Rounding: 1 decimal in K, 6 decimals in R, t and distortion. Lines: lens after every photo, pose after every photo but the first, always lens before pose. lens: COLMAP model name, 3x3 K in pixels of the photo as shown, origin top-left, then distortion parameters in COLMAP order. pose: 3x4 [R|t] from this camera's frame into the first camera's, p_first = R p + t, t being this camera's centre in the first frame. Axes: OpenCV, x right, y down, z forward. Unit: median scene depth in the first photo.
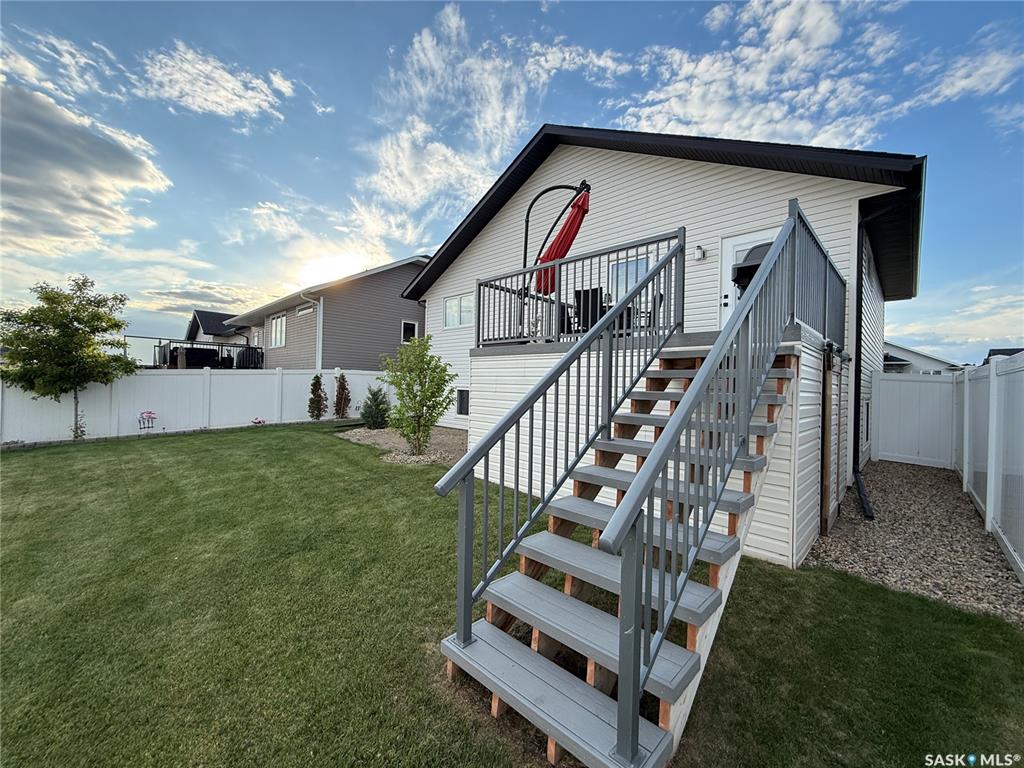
lens RADIAL K [[405.2, 0, 506.1], [0, 405.2, 383.9], [0, 0, 1]] dist [-0.001554, -0.000132]
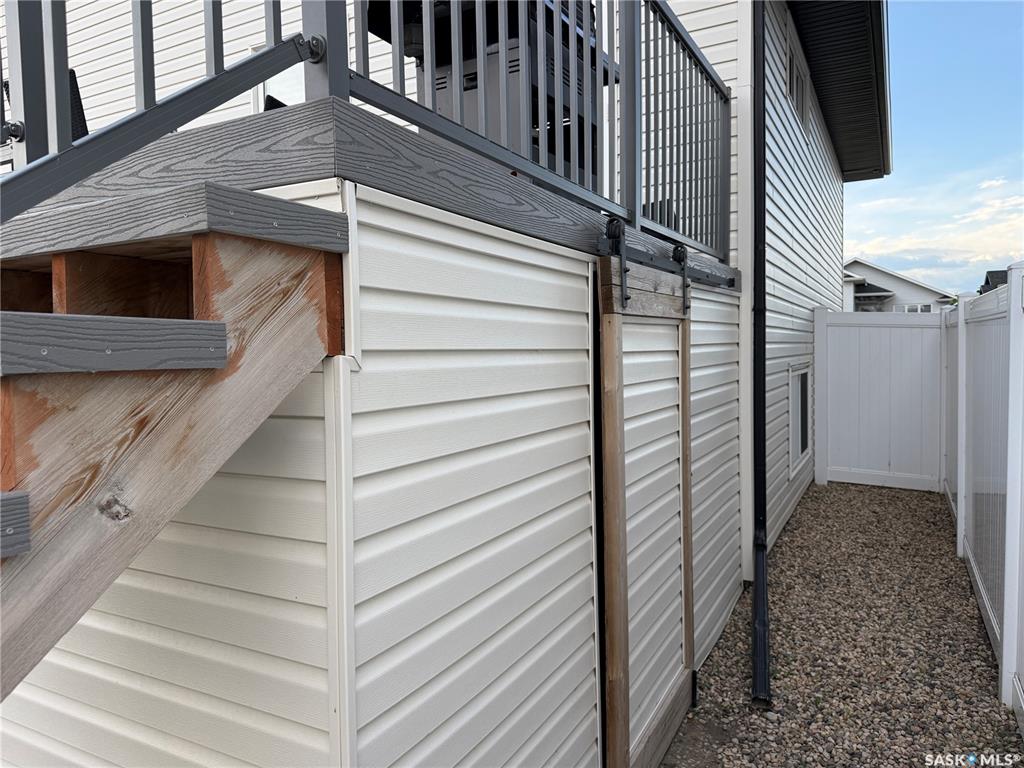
lens RADIAL K [[720.9, 0, 512.7], [0, 720.9, 386.7], [0, 0, 1]] dist [0.007257, -0.003631]
pose [[0.957795, -0.061214, 0.280860, 0.313462], [0.046514, 0.997190, 0.058718, -0.007132], [-0.283665, -0.043176, 0.957951, 0.263427]]
